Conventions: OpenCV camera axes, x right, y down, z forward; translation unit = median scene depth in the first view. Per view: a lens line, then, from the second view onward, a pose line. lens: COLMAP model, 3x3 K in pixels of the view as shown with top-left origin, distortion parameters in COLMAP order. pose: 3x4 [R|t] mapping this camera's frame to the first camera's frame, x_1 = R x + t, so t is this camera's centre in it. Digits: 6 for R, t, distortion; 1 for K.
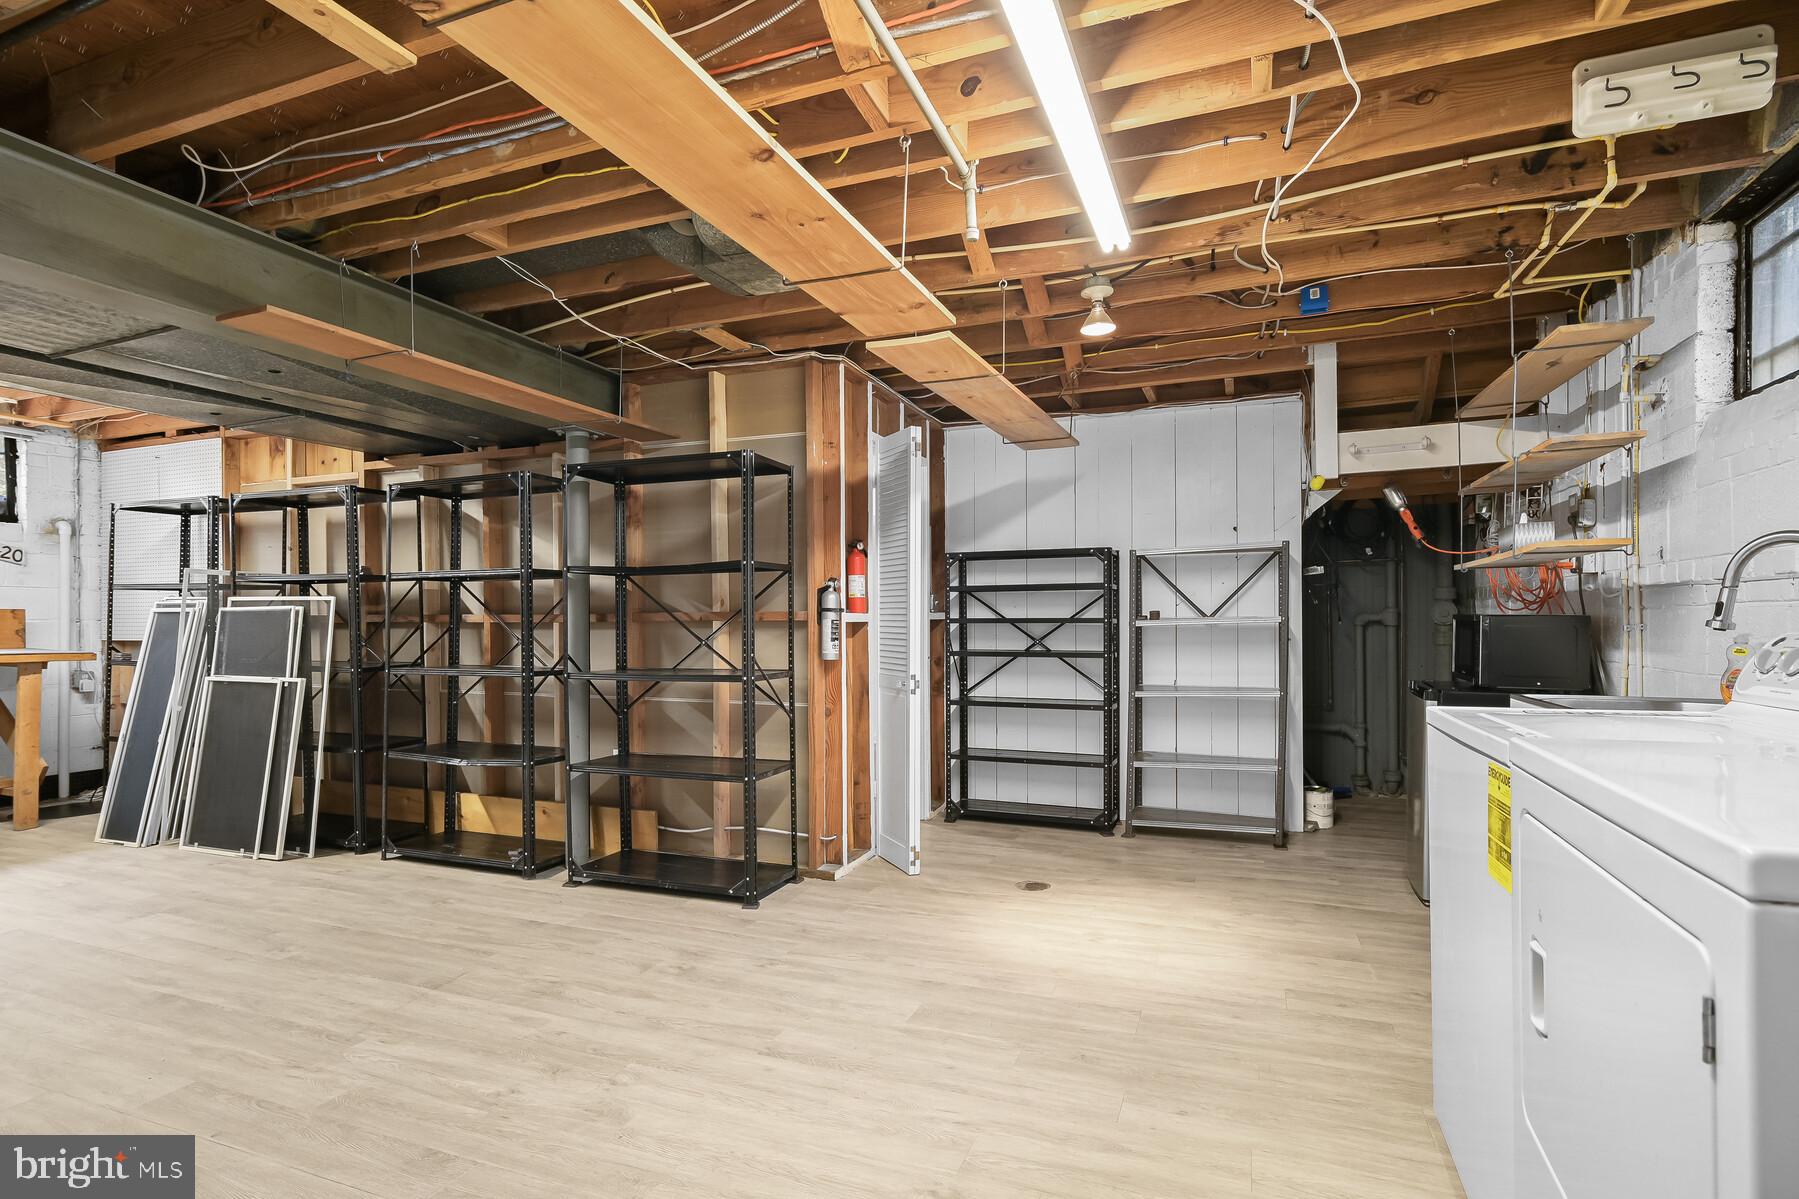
lens RADIAL K [[873.1, 0, 900.6], [0, 873.1, 640.4], [0, 0, 1]] dist [-0.005746, -0.001145]
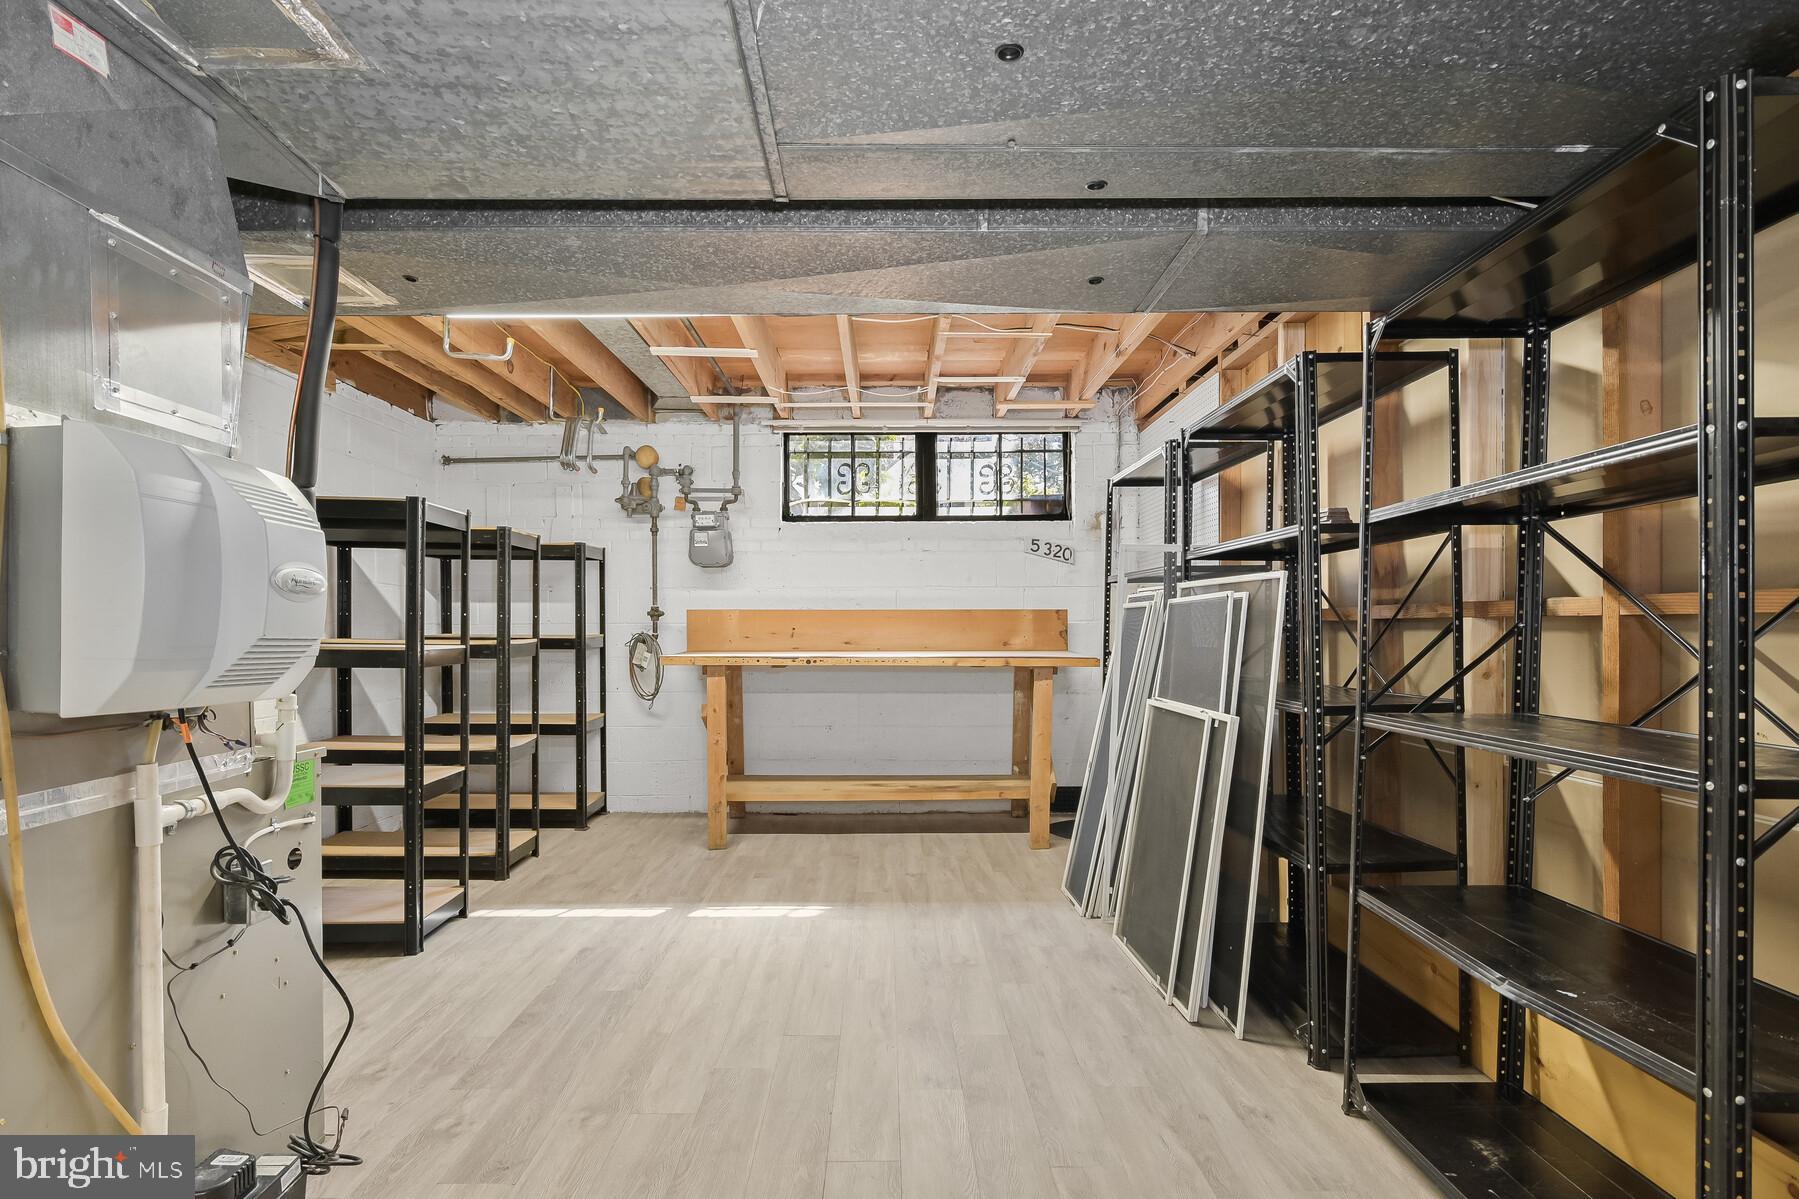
lens RADIAL K [[873.1, 0, 900.6], [0, 873.1, 640.4], [0, 0, 1]] dist [-0.005746, -0.001145]
pose [[0.381411, 0.013041, -0.924313, -0.226231], [-0.019693, 0.999788, 0.005980, -0.004871], [0.924196, 0.015921, 0.381587, 0.539157]]
